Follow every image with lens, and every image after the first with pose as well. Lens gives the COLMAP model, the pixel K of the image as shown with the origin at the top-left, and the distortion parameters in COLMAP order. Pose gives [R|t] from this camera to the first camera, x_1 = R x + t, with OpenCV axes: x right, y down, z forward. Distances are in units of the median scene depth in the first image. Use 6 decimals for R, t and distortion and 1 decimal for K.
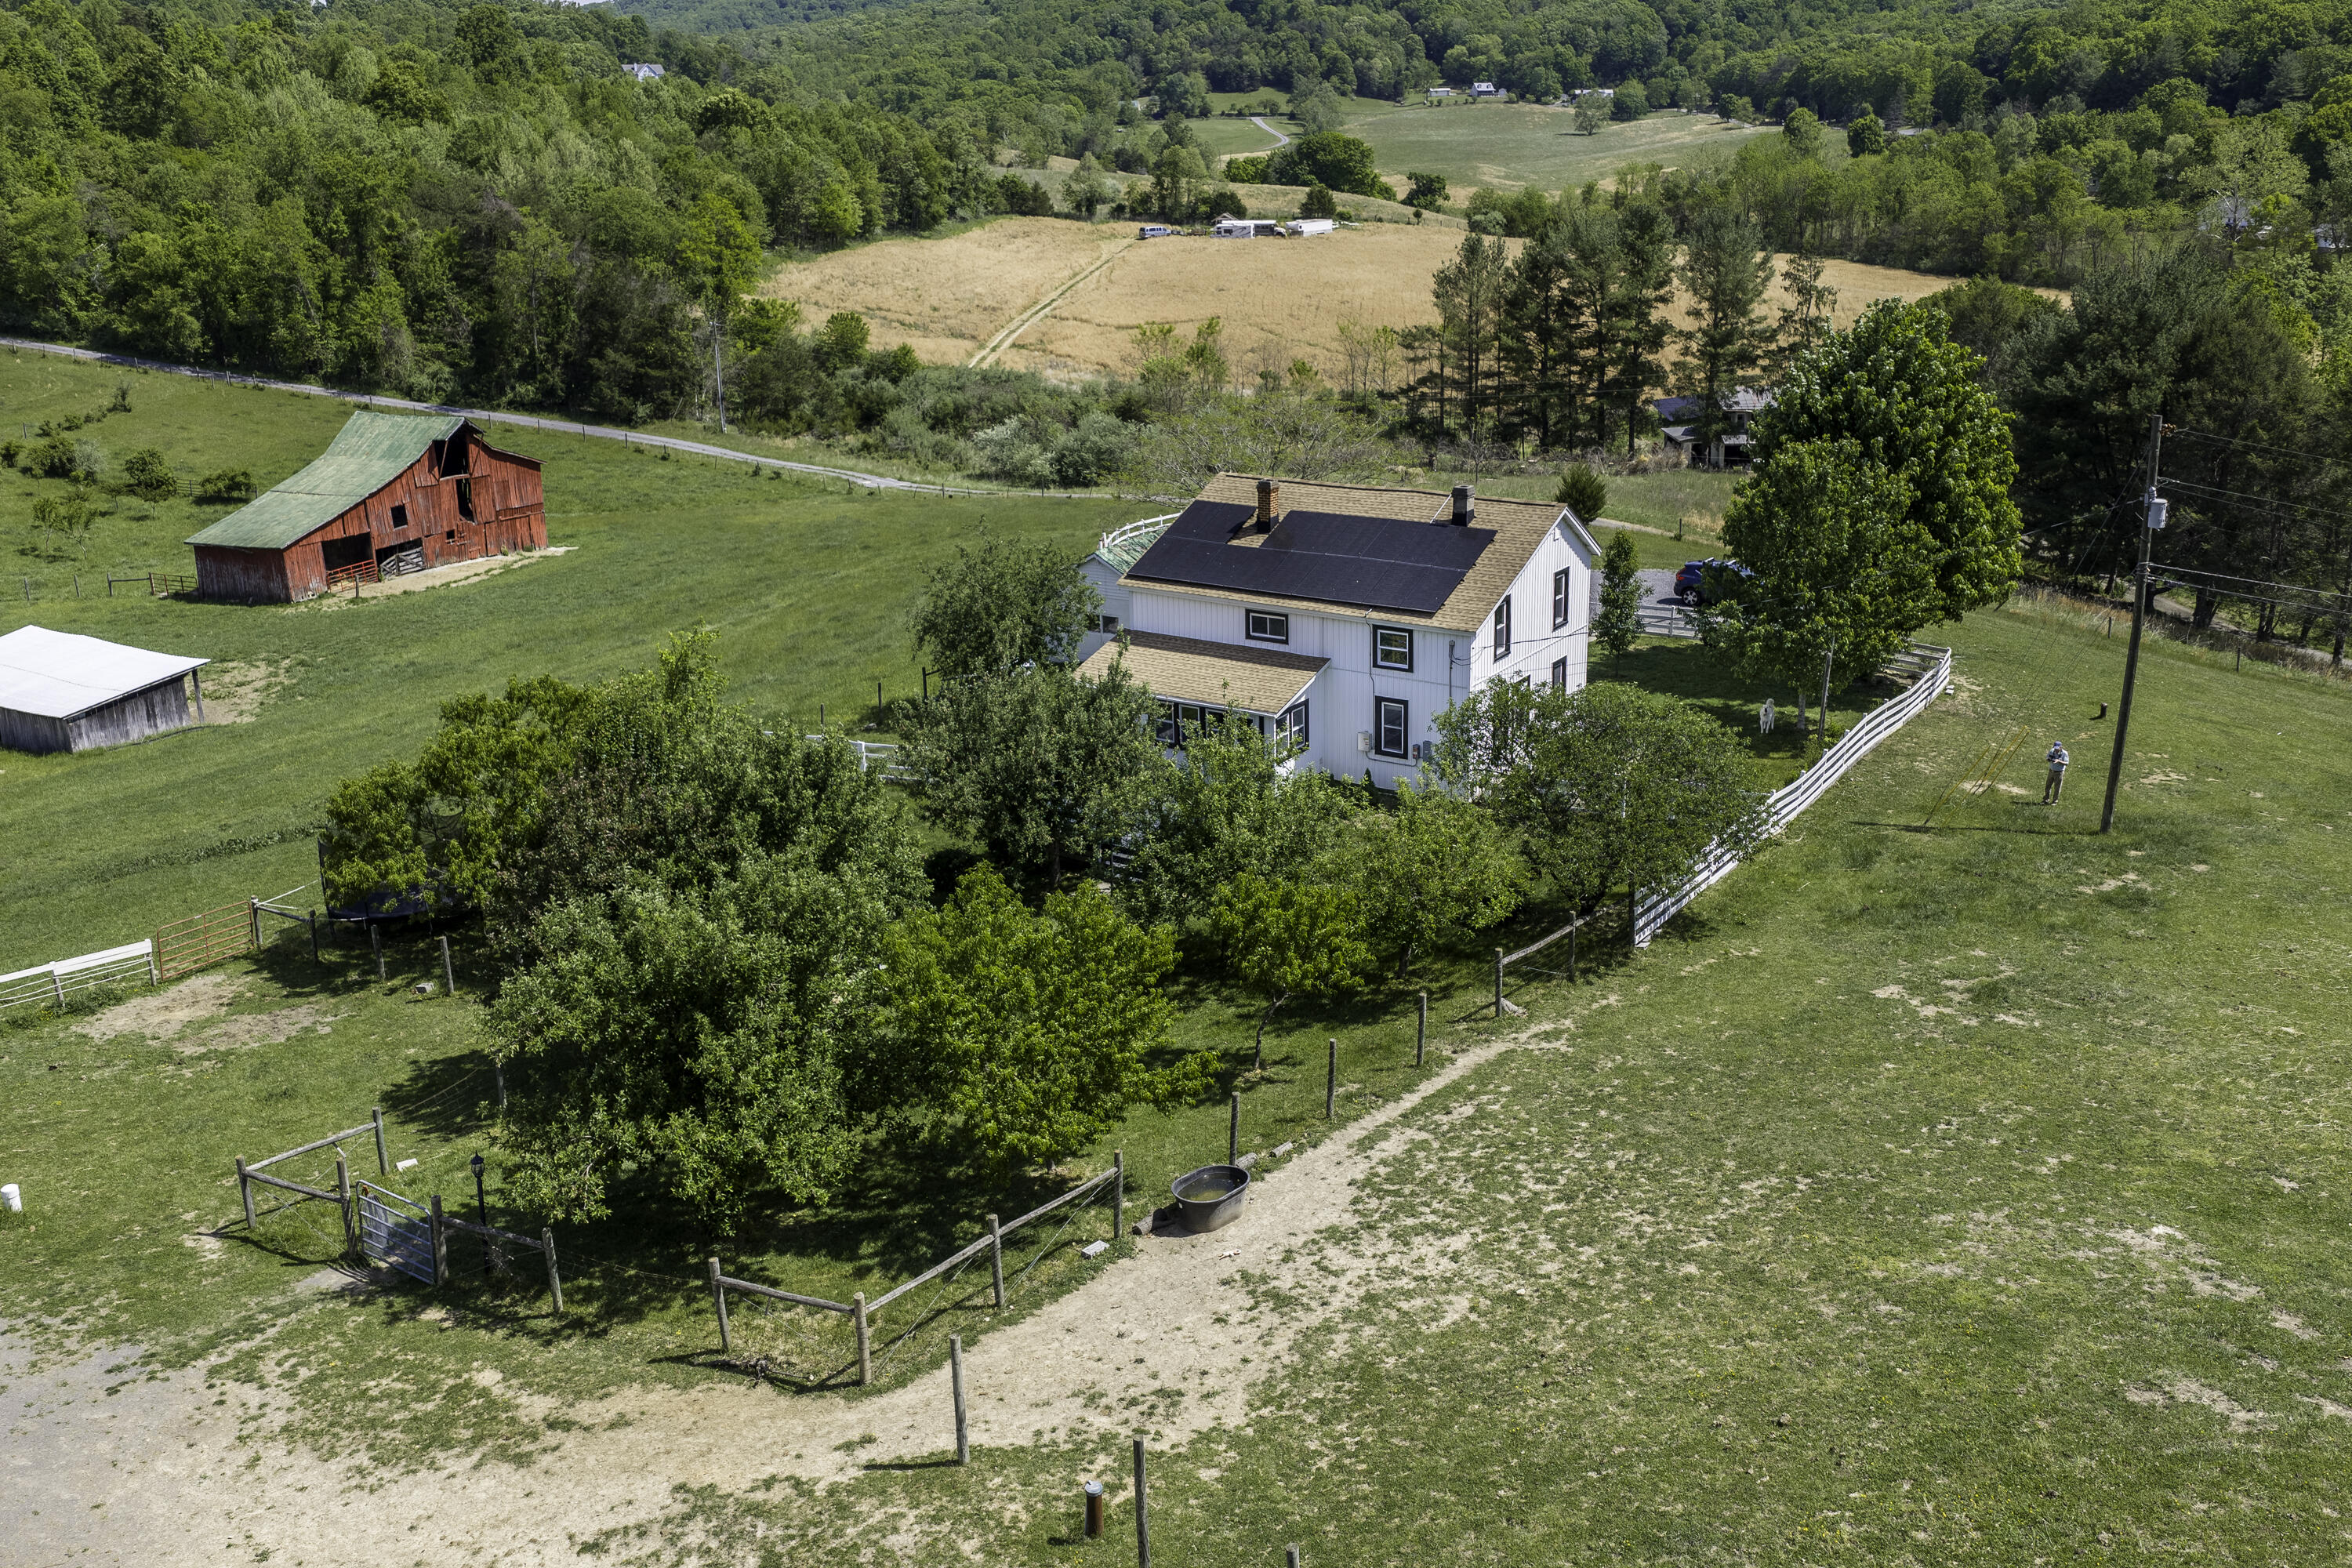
lens RADIAL K [[1977.0, 0, 1180.8], [0, 1977.0, 746.5], [0, 0, 1]] dist [0.000580, -0.009383]
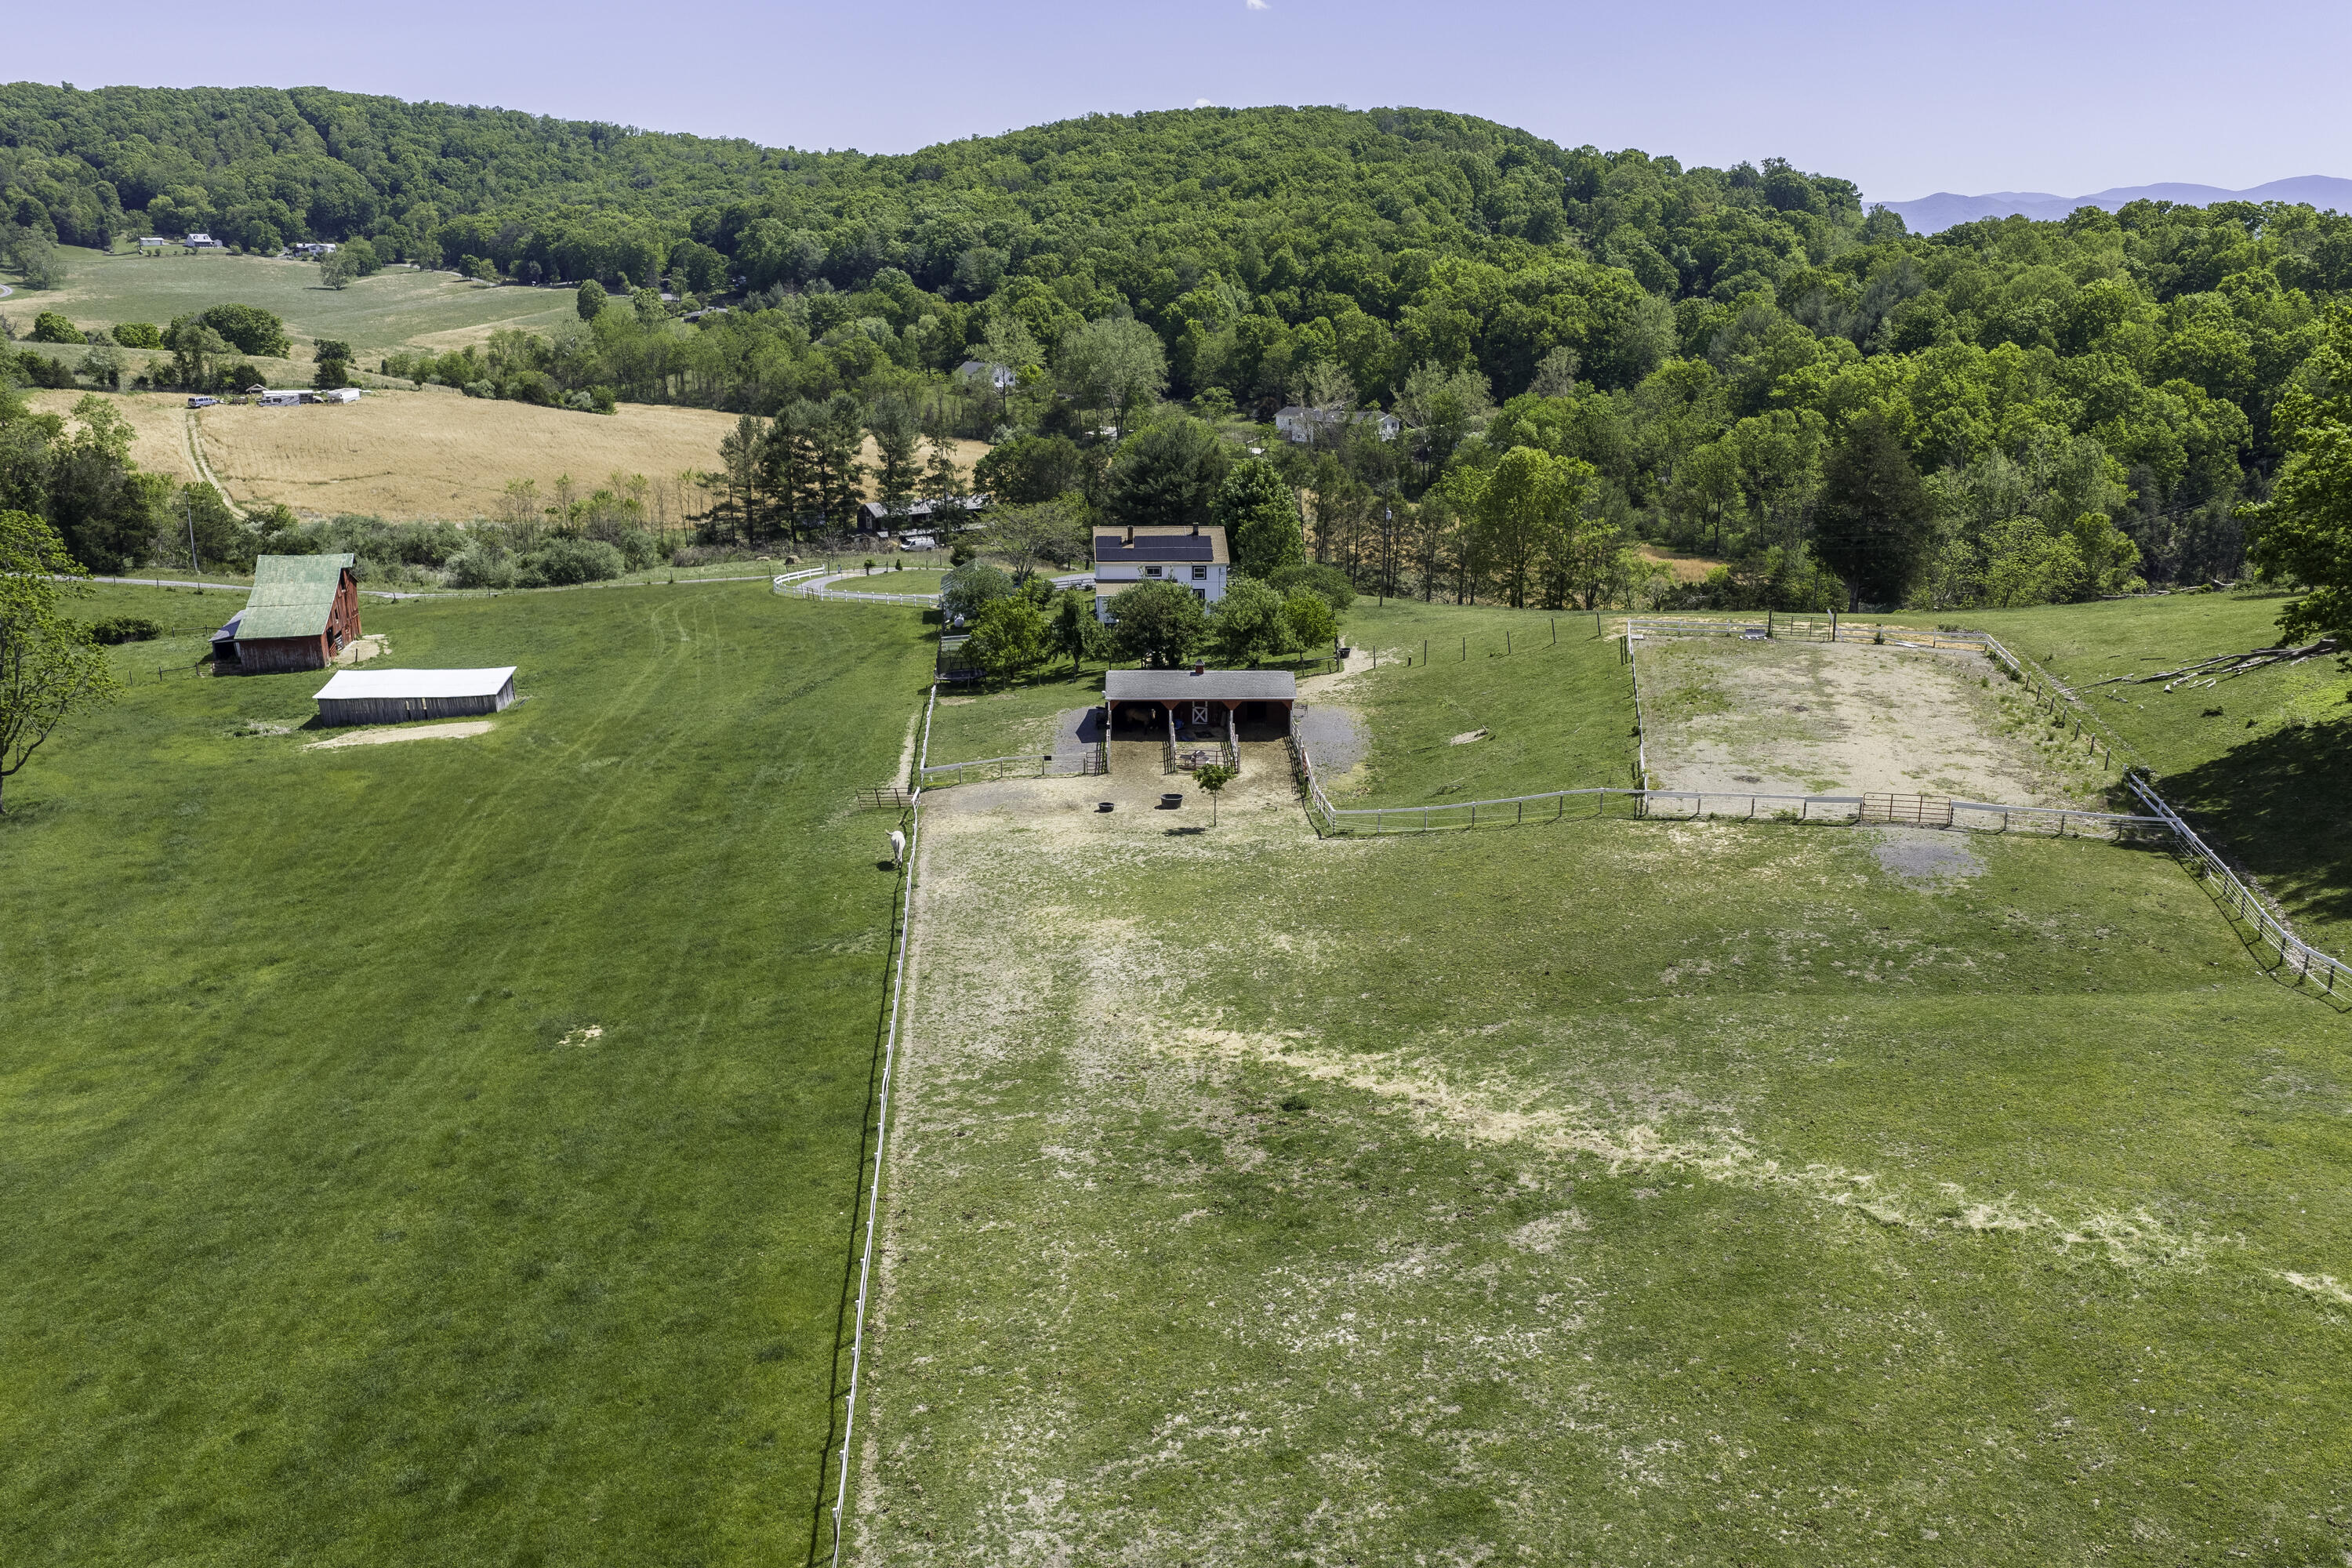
lens RADIAL K [[1959.9, 0, 1170.7], [0, 1959.9, 774.2], [0, 0, 1]] dist [0.005063, -0.015320]
pose [[0.792900, -0.130581, 0.595196, -0.505454], [0.159964, 0.987117, 0.003465, 0.068843], [-0.587981, 0.092463, 0.803573, -0.402268]]
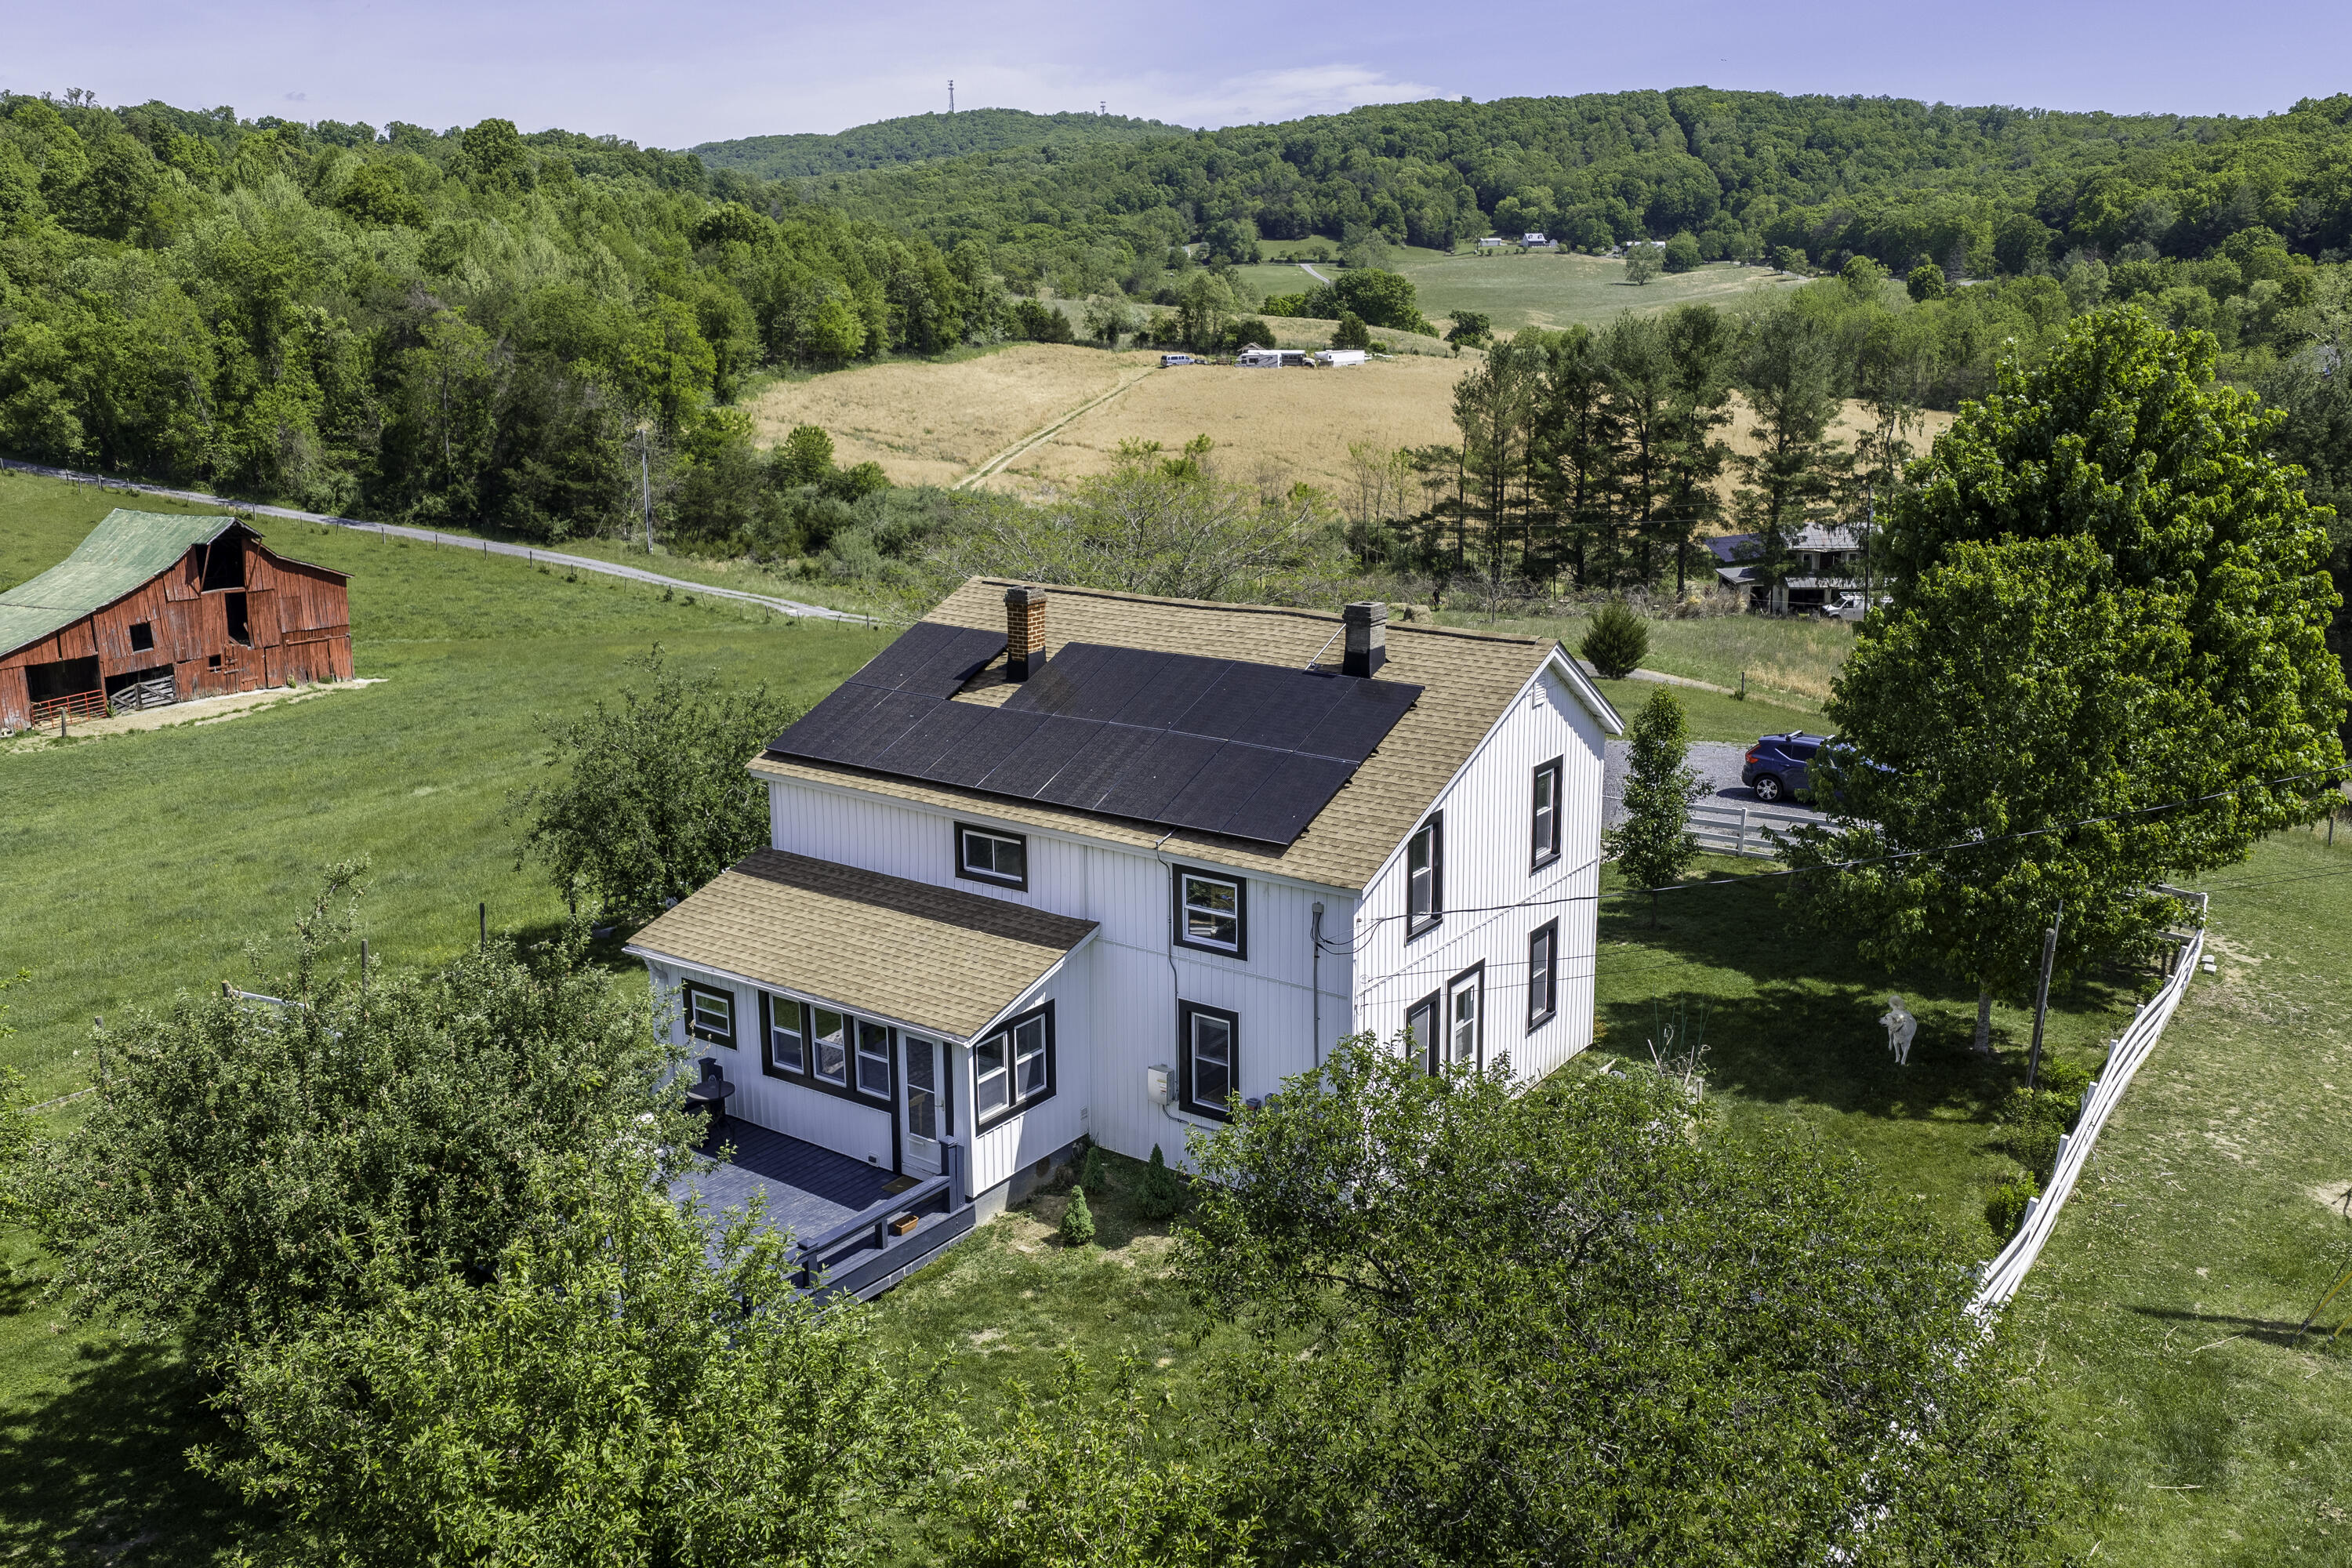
lens RADIAL K [[1959.9, 0, 1170.7], [0, 1959.9, 774.2], [0, 0, 1]] dist [0.005063, -0.015320]
pose [[0.999309, 0.021975, -0.029966, 0.030562], [-0.023654, 0.998101, -0.056871, -0.015322], [0.028660, 0.057541, 0.997932, 0.133897]]
